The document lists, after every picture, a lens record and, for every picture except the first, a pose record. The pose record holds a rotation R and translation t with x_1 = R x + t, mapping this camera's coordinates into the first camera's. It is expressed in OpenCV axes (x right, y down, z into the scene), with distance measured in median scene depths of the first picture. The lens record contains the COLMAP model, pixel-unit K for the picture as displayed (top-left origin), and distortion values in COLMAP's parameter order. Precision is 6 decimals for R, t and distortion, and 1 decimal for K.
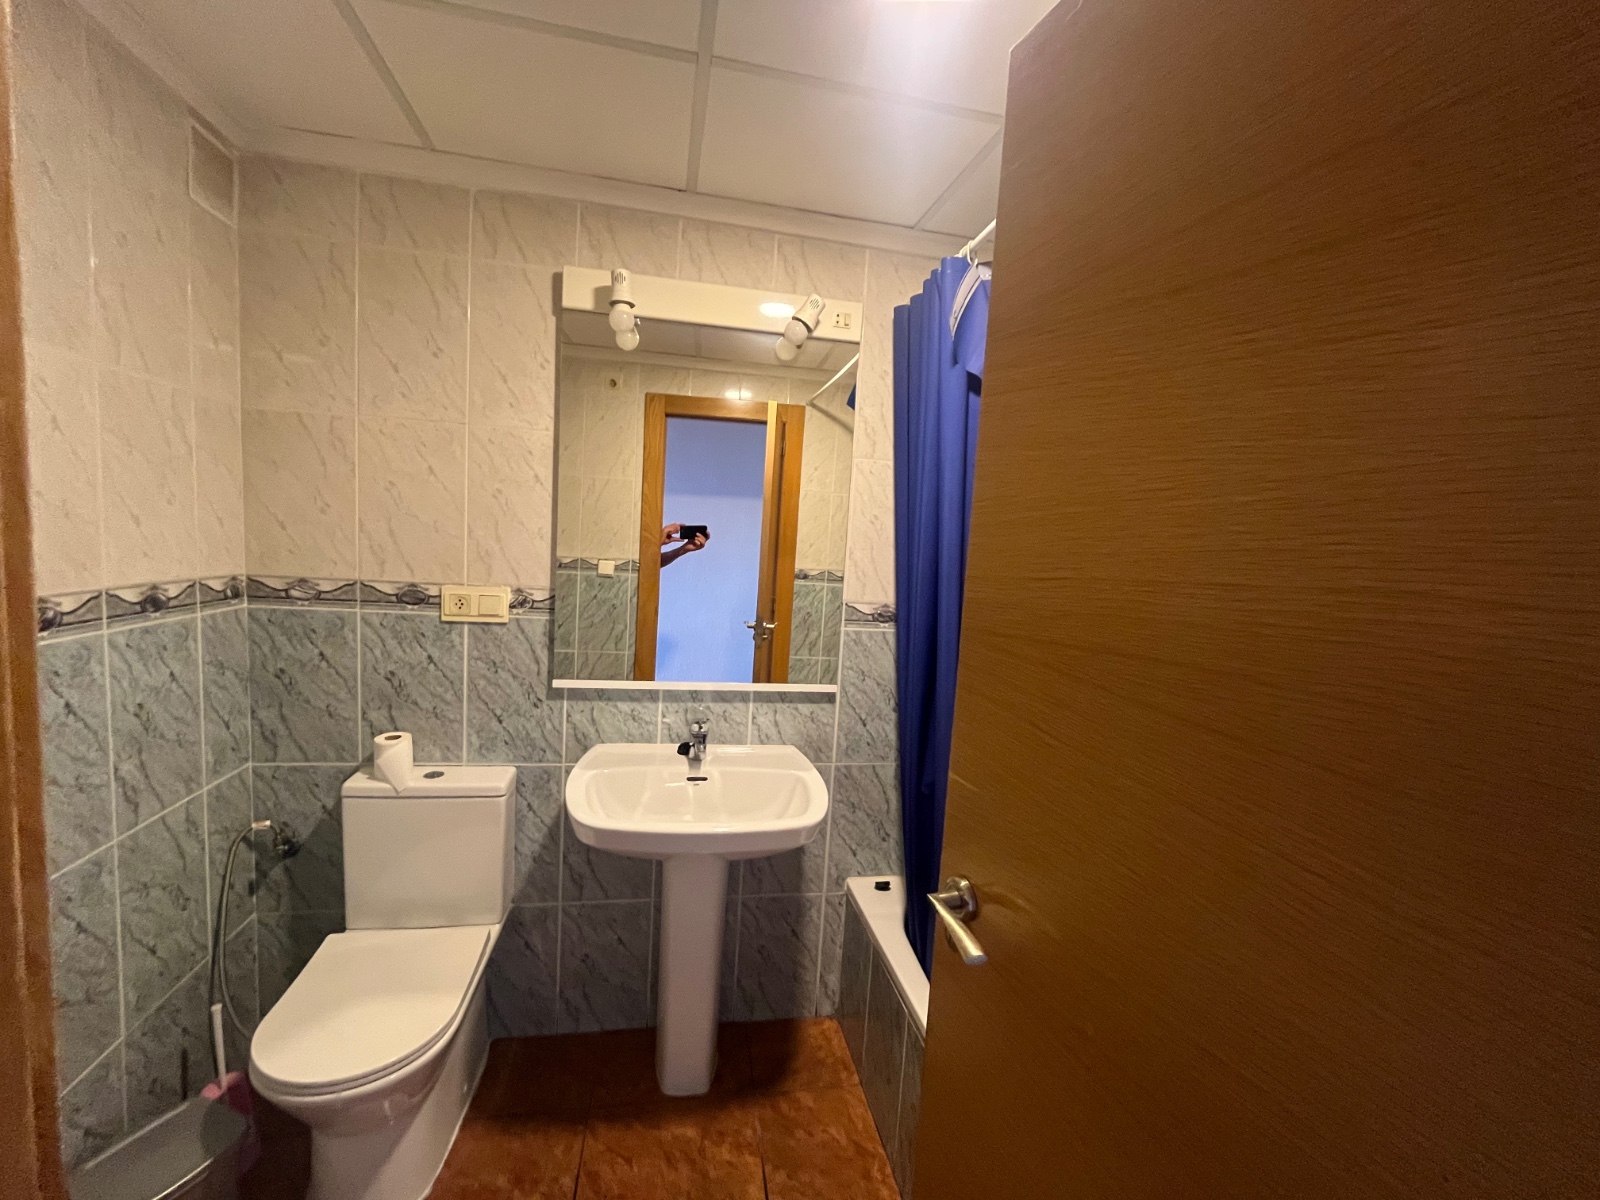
lens RADIAL K [[654.7, 0, 802.5], [0, 654.7, 599.0], [0, 0, 1]] dist [-0.001863, 0.001400]
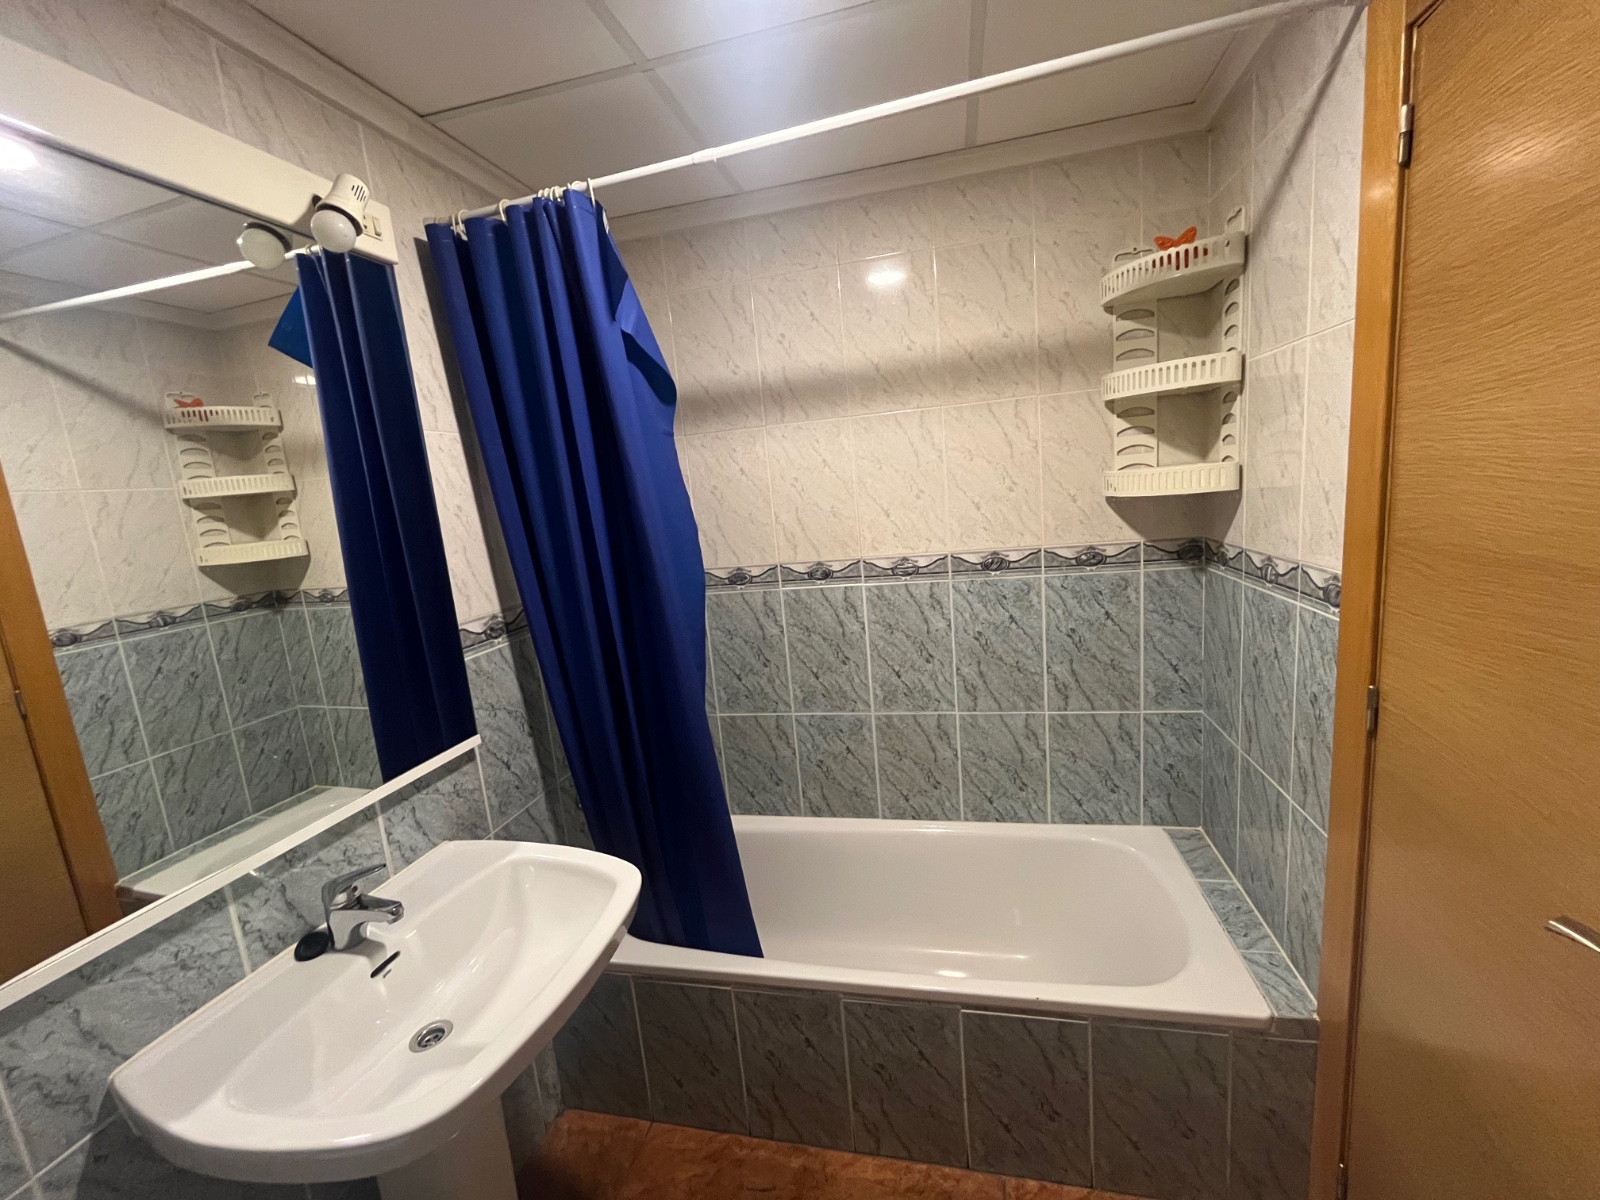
lens RADIAL K [[654.7, 0, 802.9], [0, 654.7, 596.9], [0, 0, 1]] dist [-0.001863, 0.001400]
pose [[0.417019, -0.255364, 0.872287, -0.449396], [0.204216, 0.961506, 0.183852, -0.091230], [-0.885658, 0.101466, 0.453116, 0.339889]]
